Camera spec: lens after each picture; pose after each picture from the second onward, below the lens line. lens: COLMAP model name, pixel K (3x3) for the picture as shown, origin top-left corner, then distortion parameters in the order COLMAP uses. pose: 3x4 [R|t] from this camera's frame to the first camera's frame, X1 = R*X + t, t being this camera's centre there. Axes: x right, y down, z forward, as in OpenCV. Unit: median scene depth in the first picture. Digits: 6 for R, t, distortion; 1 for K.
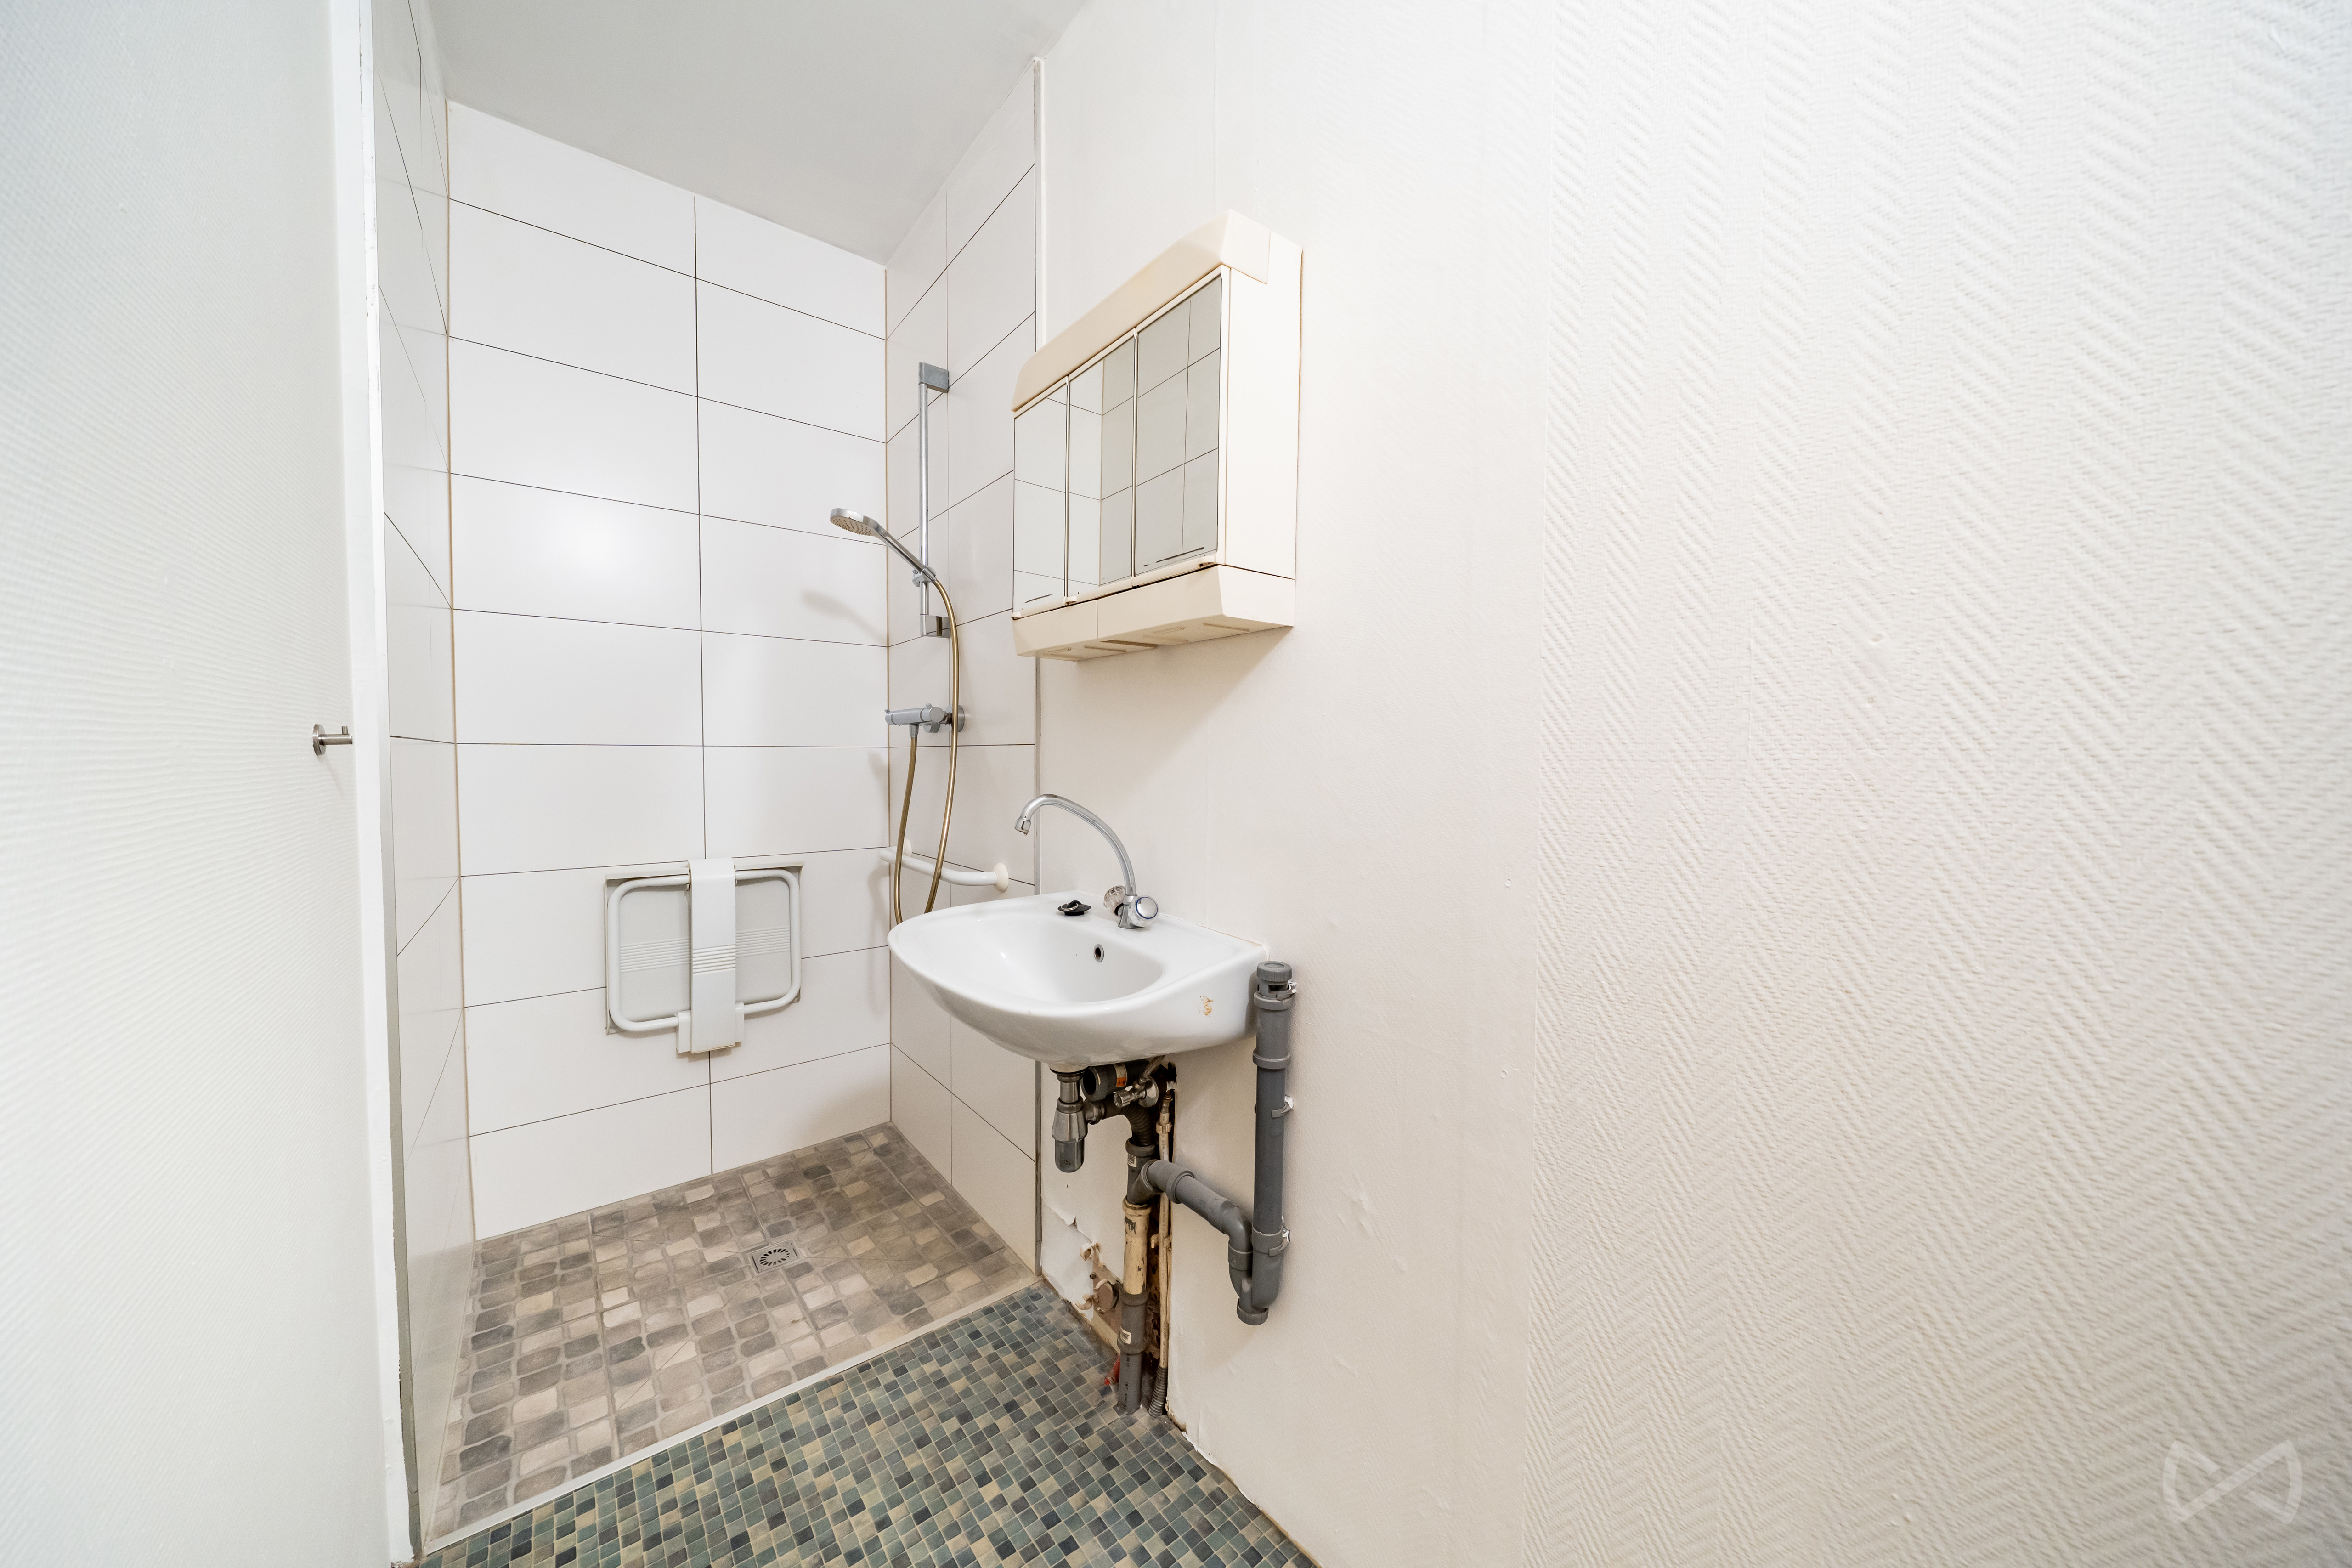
lens RADIAL K [[800.8, 0, 1168.5], [0, 800.8, 785.1], [0, 0, 1]] dist [-0.005288, -0.000274]
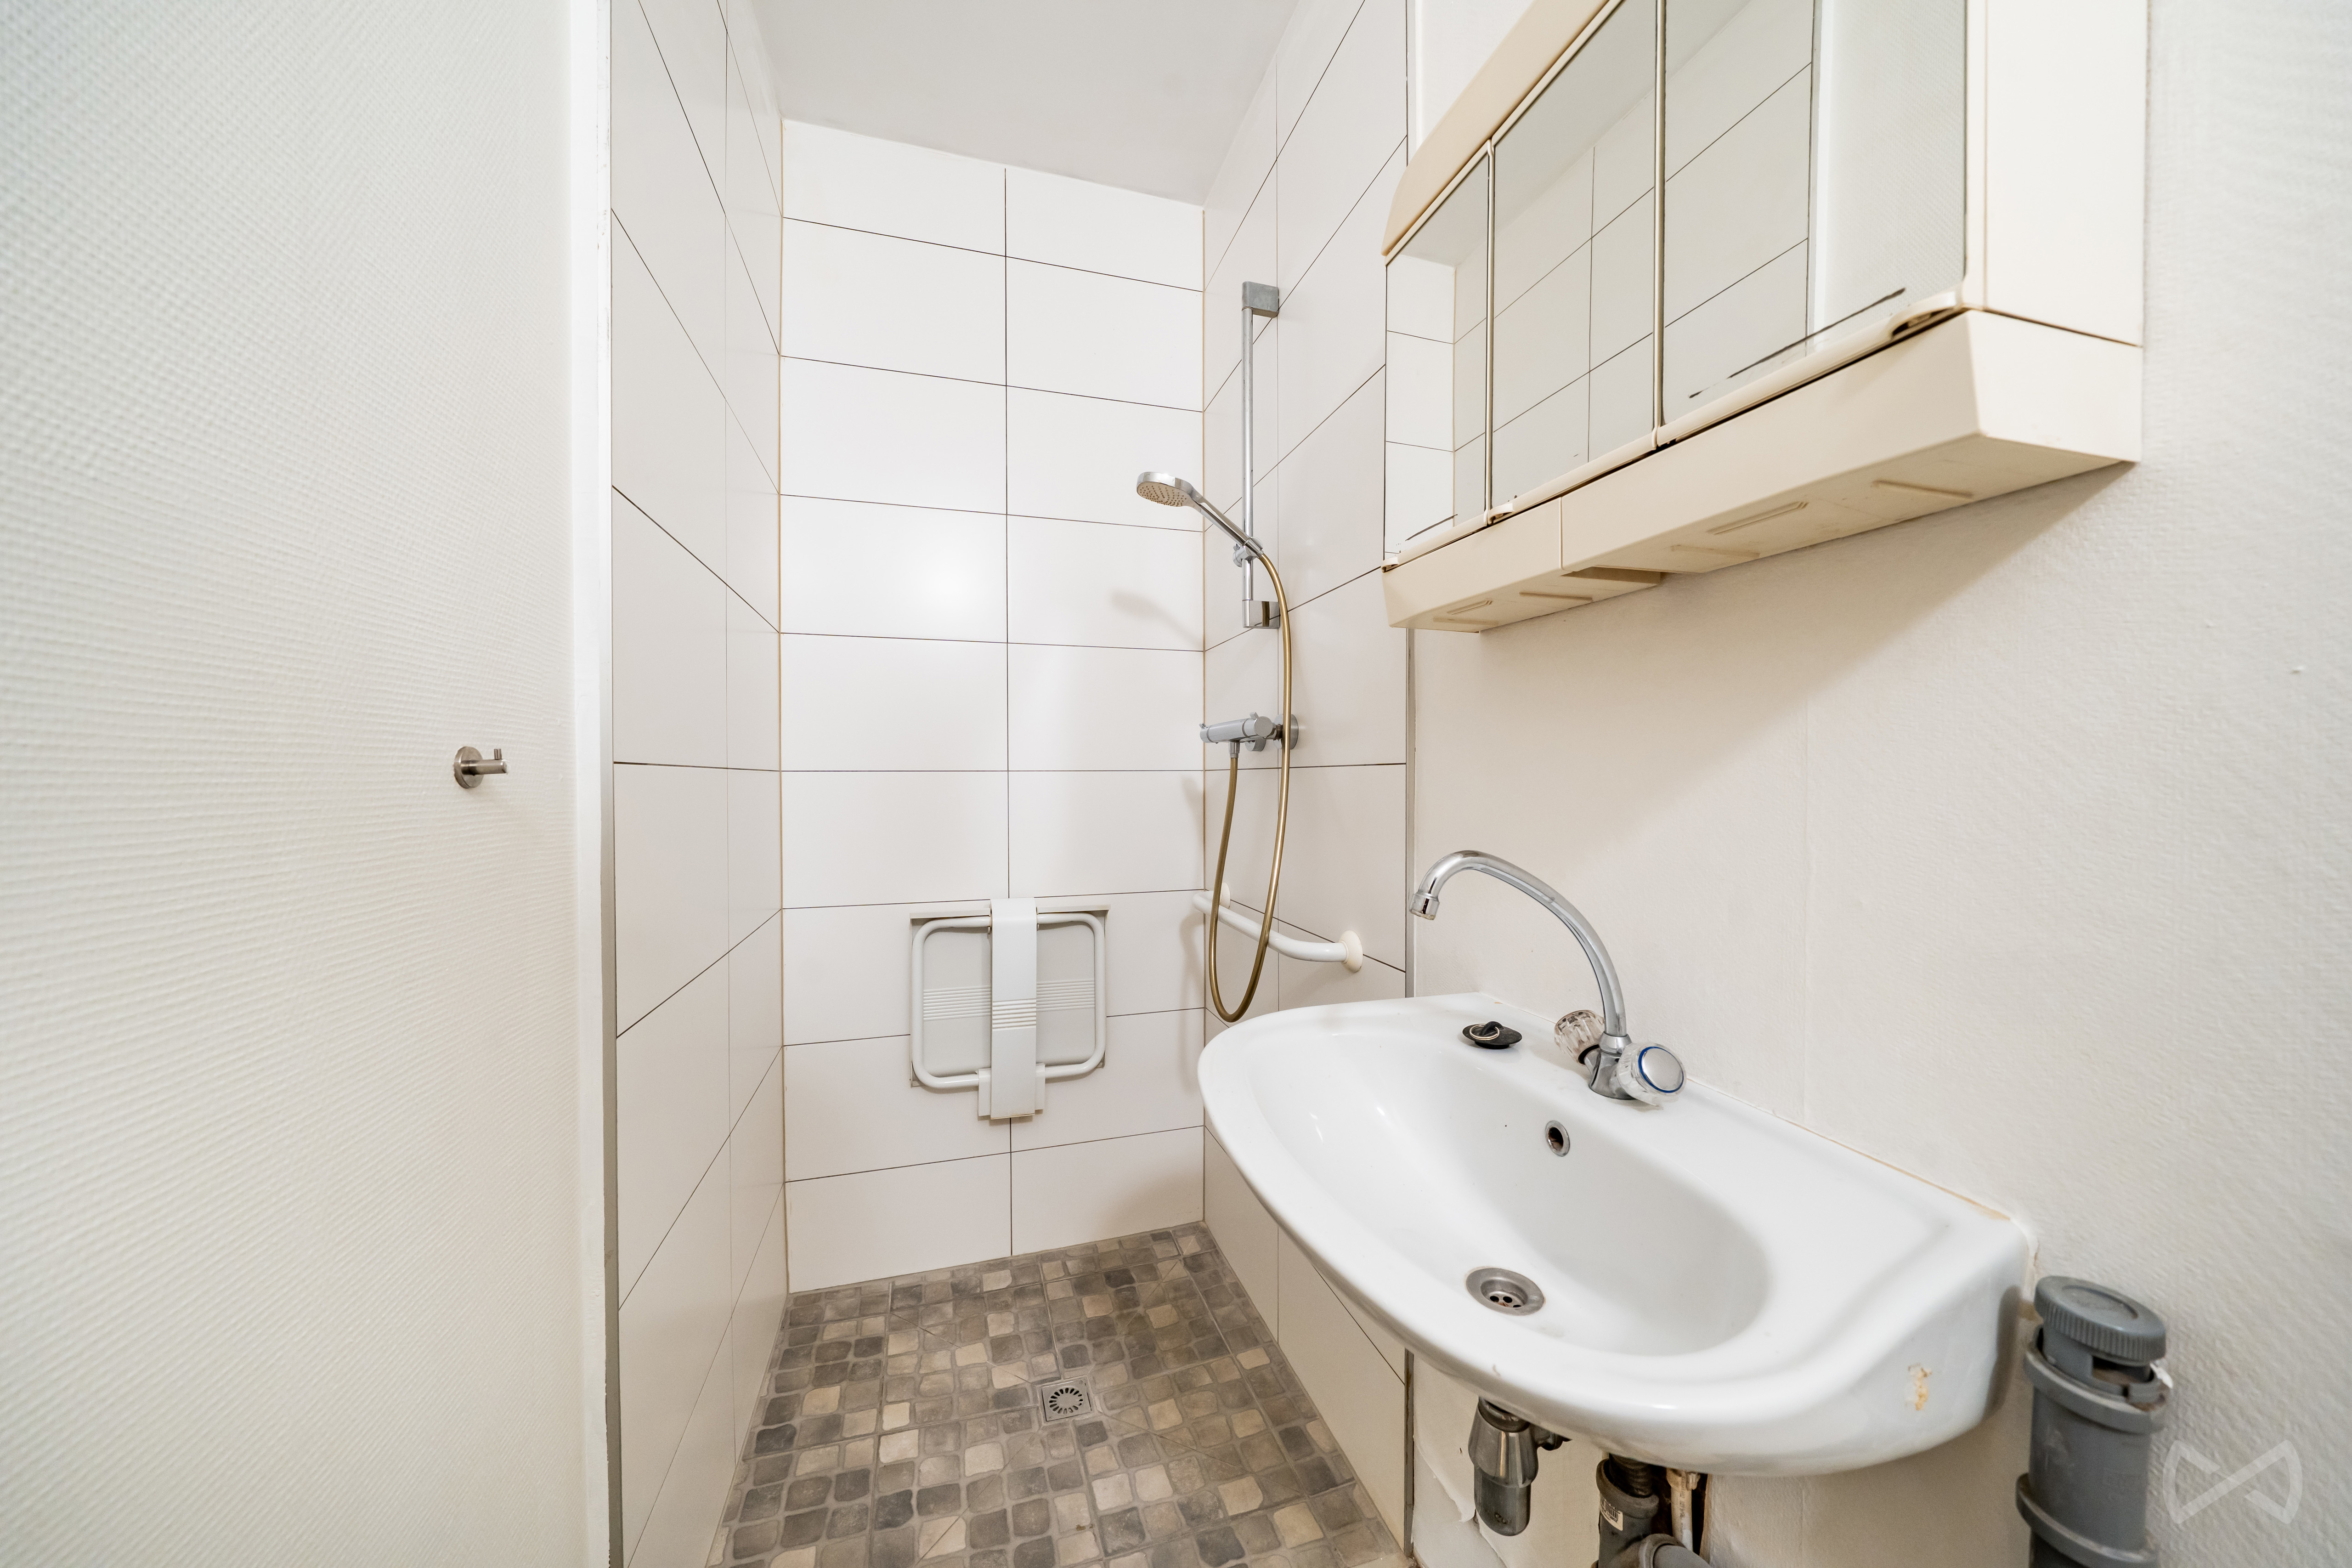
lens RADIAL K [[800.8, 0, 1168.5], [0, 800.8, 785.1], [0, 0, 1]] dist [-0.005288, -0.000274]
pose [[0.927106, -0.003120, -0.374787, -0.088123], [-0.007183, 0.999634, -0.026092, -0.012144], [0.374732, 0.026882, 0.926744, 0.261550]]
